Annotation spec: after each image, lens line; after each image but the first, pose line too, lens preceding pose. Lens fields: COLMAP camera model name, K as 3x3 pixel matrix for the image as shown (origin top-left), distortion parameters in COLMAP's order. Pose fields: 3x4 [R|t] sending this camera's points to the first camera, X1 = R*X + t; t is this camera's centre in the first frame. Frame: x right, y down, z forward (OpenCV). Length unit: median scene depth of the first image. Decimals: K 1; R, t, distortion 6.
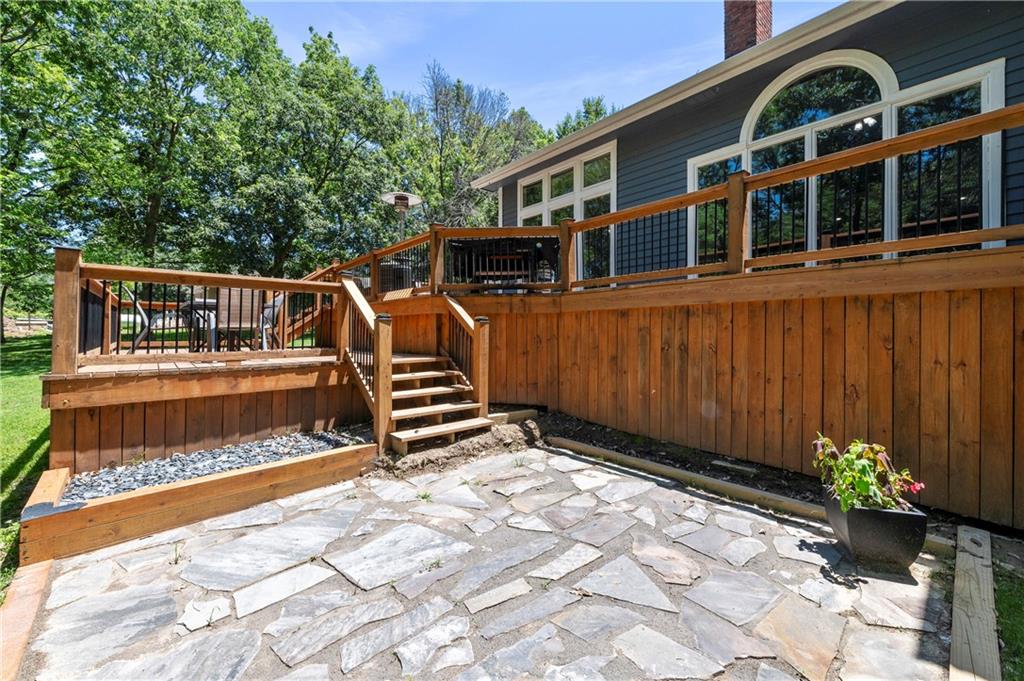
lens RADIAL K [[408.1, 0, 509.6], [0, 408.1, 332.6], [0, 0, 1]] dist [0.006513, -0.000853]
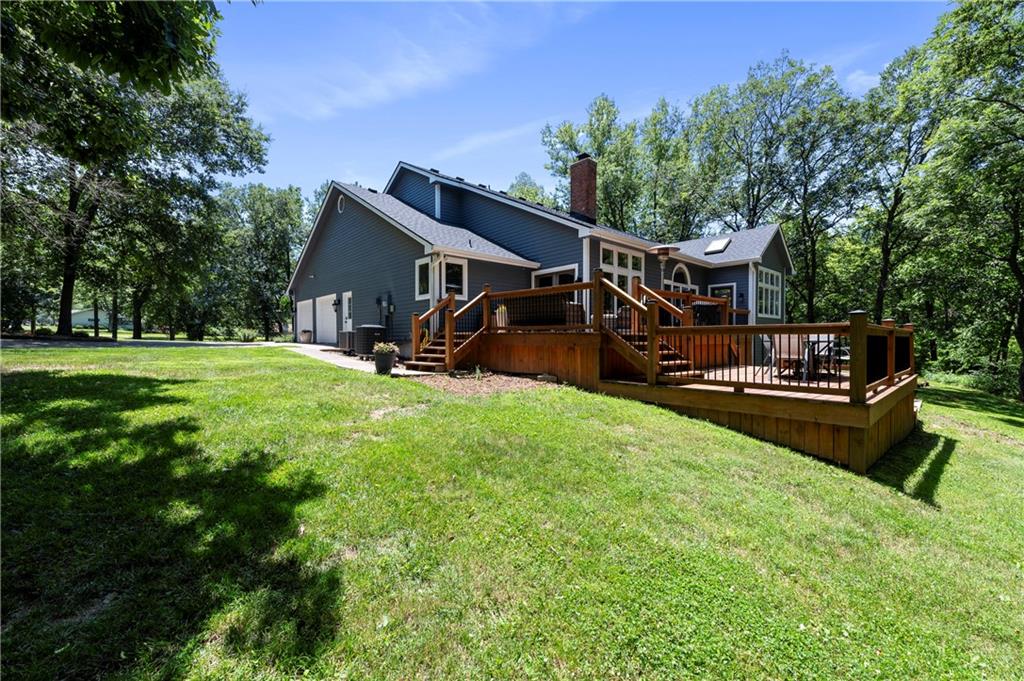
lens RADIAL K [[408.1, 0, 510.7], [0, 408.1, 337.0], [0, 0, 1]] dist [0.006513, -0.000853]
pose [[-0.040087, -0.008074, 0.999164, -2.133128], [0.013623, 0.999870, 0.008627, -0.113379], [-0.999103, 0.013957, -0.039972, 2.173192]]
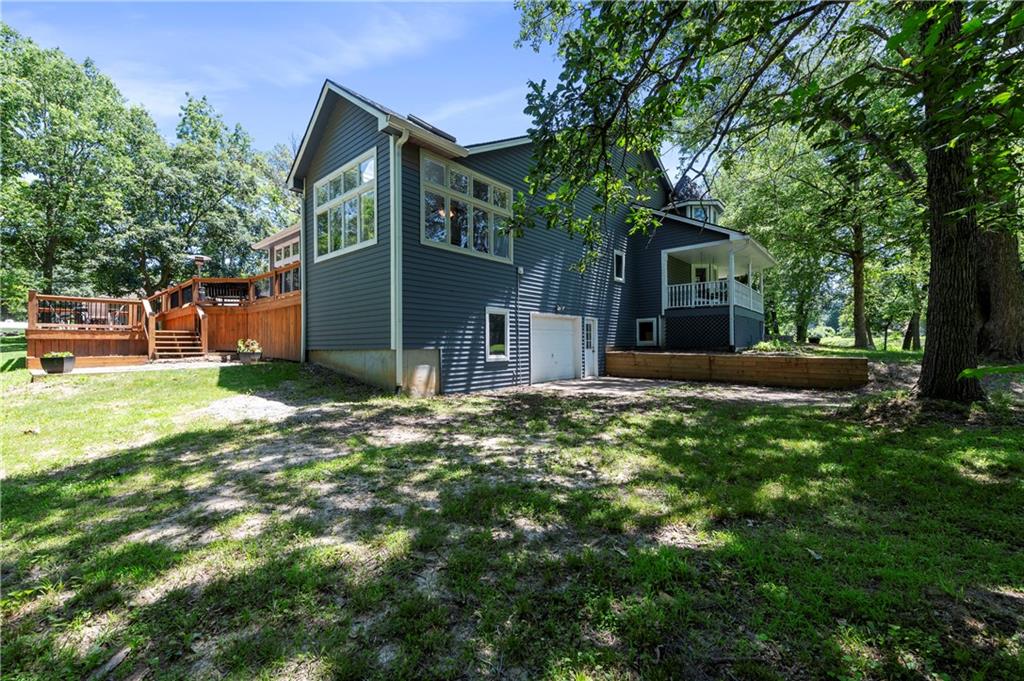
lens RADIAL K [[408.1, 0, 508.1], [0, 408.1, 341.6], [0, 0, 1]] dist [0.006513, -0.000853]
pose [[0.990722, -0.004014, 0.135844, 1.359011], [0.005719, 0.999910, -0.012165, 0.161386], [-0.135783, 0.012829, 0.990656, -1.679685]]
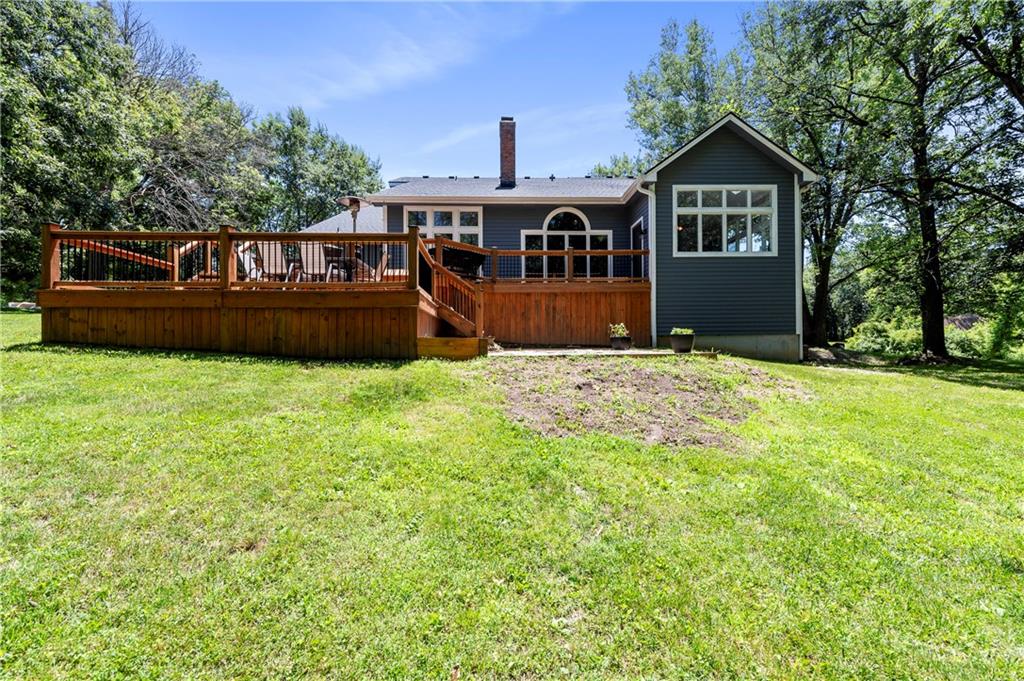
lens RADIAL K [[408.1, 0, 511.0], [0, 408.1, 344.5], [0, 0, 1]] dist [0.006513, -0.000853]
pose [[0.627042, 0.002152, 0.778983, -1.411141], [0.008277, 0.999921, -0.009426, 0.230198], [-0.778942, 0.012358, 0.626975, -0.349076]]
